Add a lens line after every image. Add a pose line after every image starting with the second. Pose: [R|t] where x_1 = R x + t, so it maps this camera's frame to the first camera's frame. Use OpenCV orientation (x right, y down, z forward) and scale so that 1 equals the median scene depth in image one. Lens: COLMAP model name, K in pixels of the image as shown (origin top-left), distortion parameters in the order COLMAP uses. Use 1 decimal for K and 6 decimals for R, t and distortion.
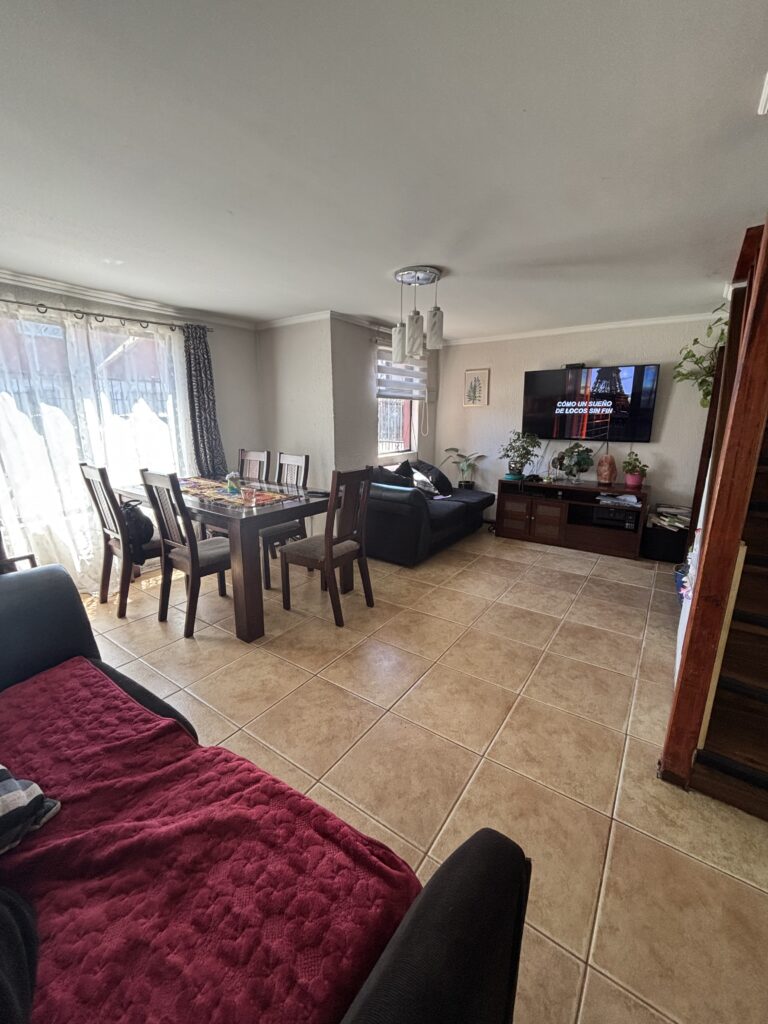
lens RADIAL K [[415.3, 0, 385.4], [0, 415.3, 511.2], [0, 0, 1]] dist [-0.000921, -0.000149]
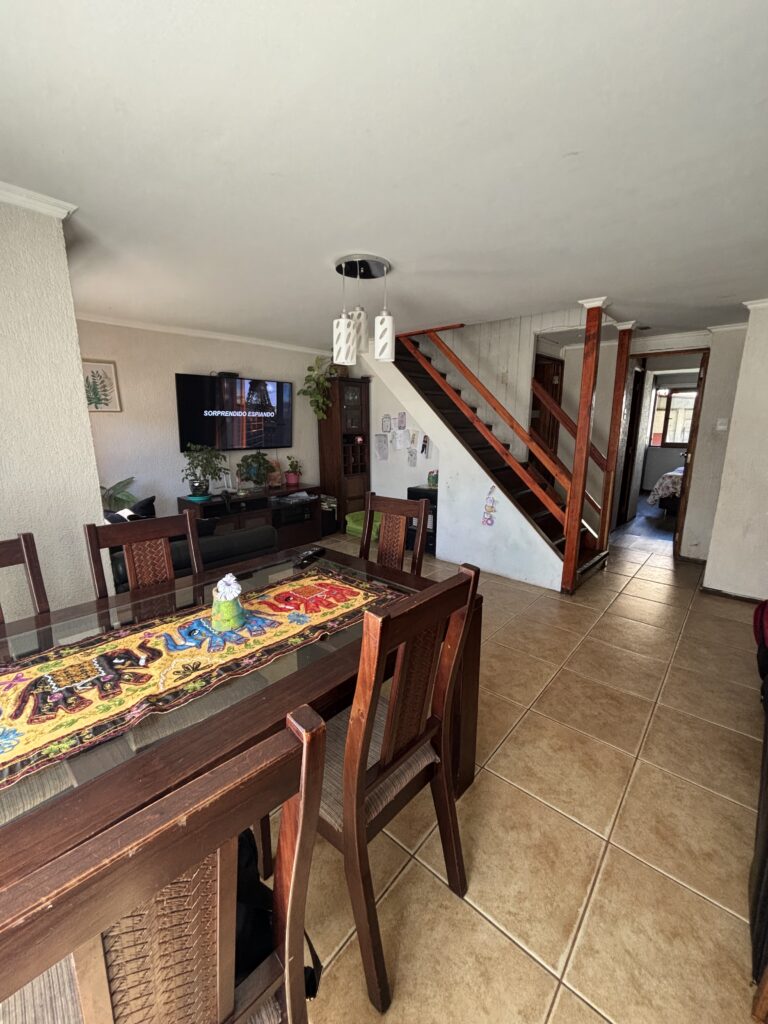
lens RADIAL K [[415.3, 0, 385.4], [0, 415.3, 511.2], [0, 0, 1]] dist [-0.000921, -0.000149]
pose [[0.112470, -0.210848, 0.971027, -0.562987], [0.226398, 0.956962, 0.181571, -0.147785], [-0.967520, 0.199417, 0.155365, 0.602886]]
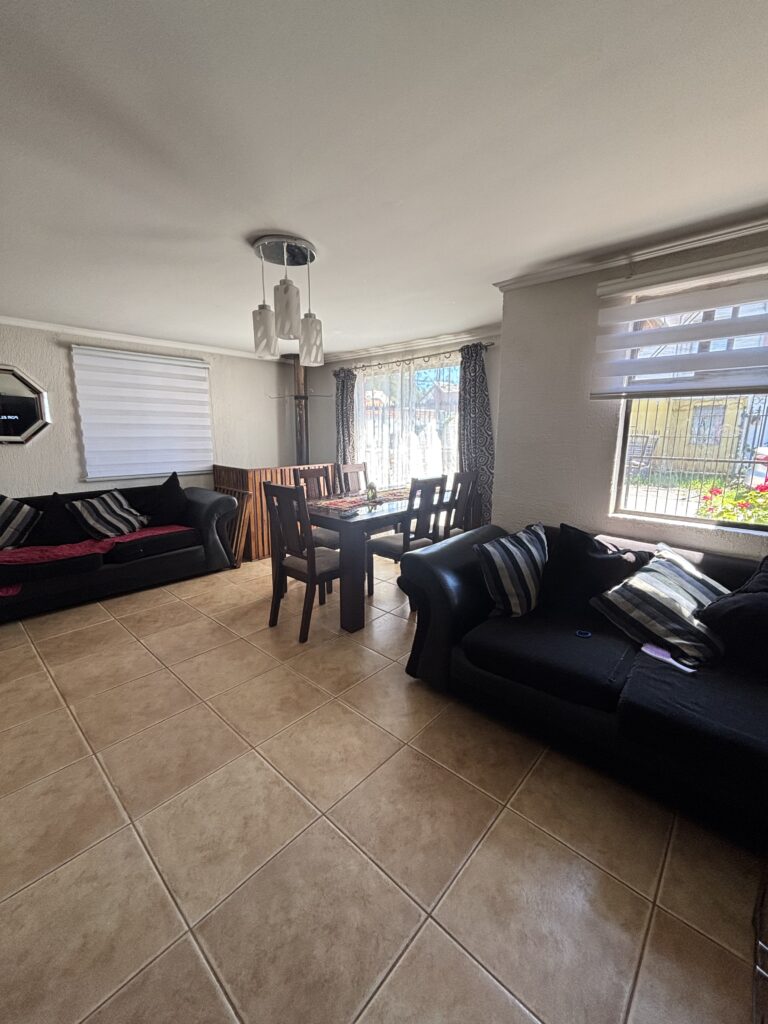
lens RADIAL K [[415.3, 0, 385.4], [0, 415.3, 511.2], [0, 0, 1]] dist [-0.000921, -0.000149]
pose [[-0.124967, 0.184058, -0.974939, 0.582764], [-0.233309, 0.949636, 0.209187, -0.204833], [0.964339, 0.253604, -0.075730, 0.887600]]
